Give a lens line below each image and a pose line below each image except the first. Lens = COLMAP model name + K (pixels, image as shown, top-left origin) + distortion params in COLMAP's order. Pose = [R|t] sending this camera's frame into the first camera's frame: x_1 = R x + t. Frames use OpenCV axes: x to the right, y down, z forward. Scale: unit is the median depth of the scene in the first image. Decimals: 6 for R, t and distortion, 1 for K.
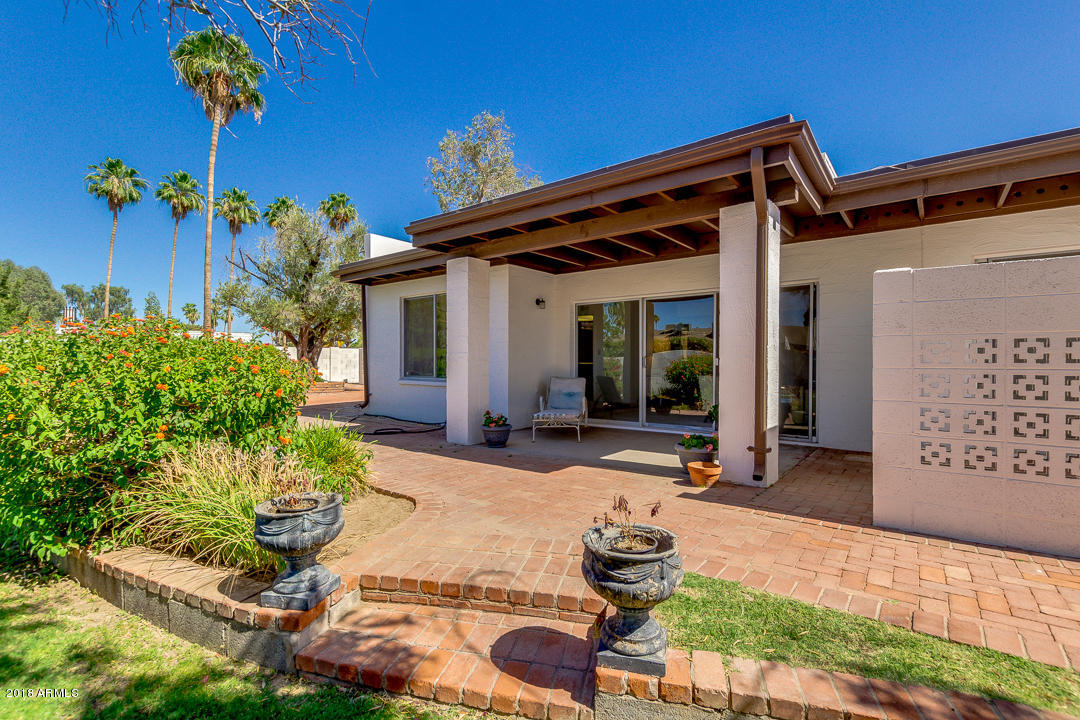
lens RADIAL K [[496.8, 0, 536.2], [0, 496.8, 365.1], [0, 0, 1]] dist [0.015445, -0.005450]
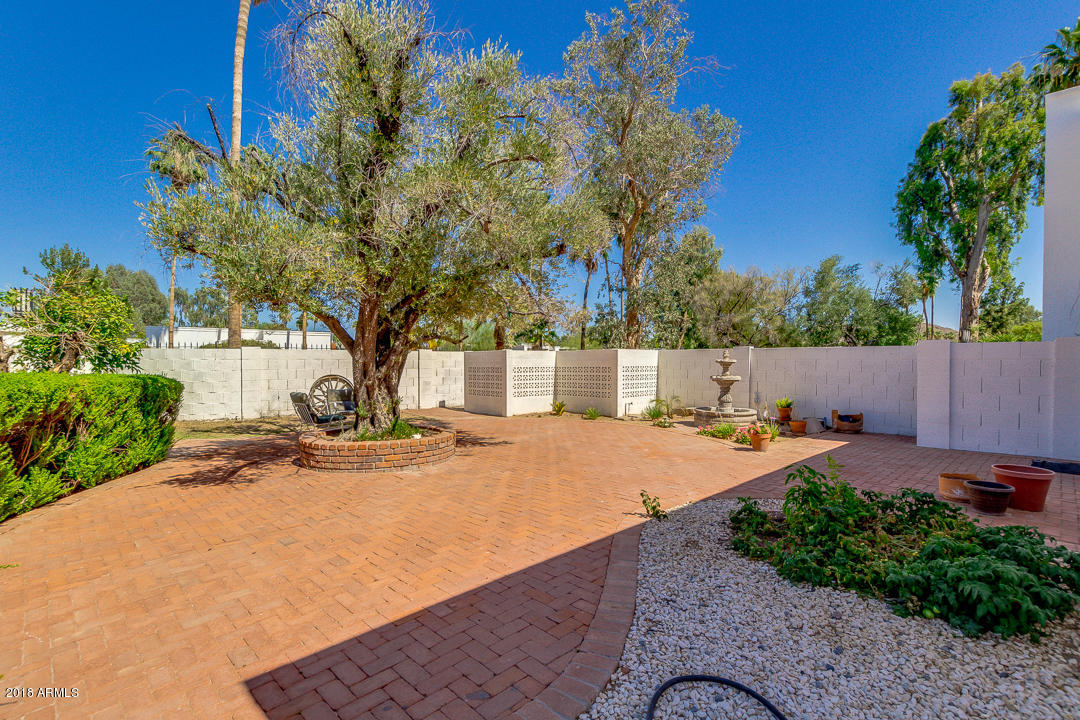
lens RADIAL K [[496.8, 0, 536.2], [0, 496.8, 365.1], [0, 0, 1]] dist [0.015445, -0.005450]
pose [[0.989032, -0.000467, -0.147700, -0.673960], [0.001090, 0.999991, 0.004135, -0.072756], [0.147696, -0.004251, 0.989024, 1.551461]]
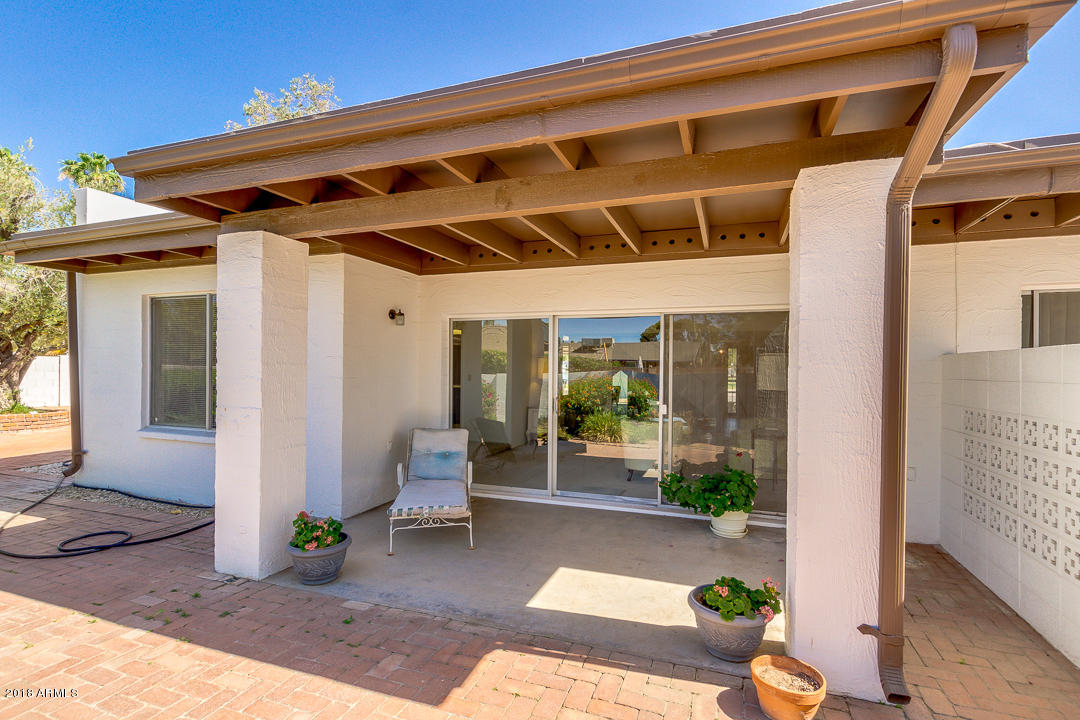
lens RADIAL K [[480.7, 0, 569.7], [0, 480.7, 357.6], [0, 0, 1]] dist [0.000580, -0.000275]
pose [[0.921598, -0.000738, 0.388146, -0.026287], [0.008709, 0.999786, -0.018776, -0.055253], [-0.388049, 0.020684, 0.921407, 0.322633]]
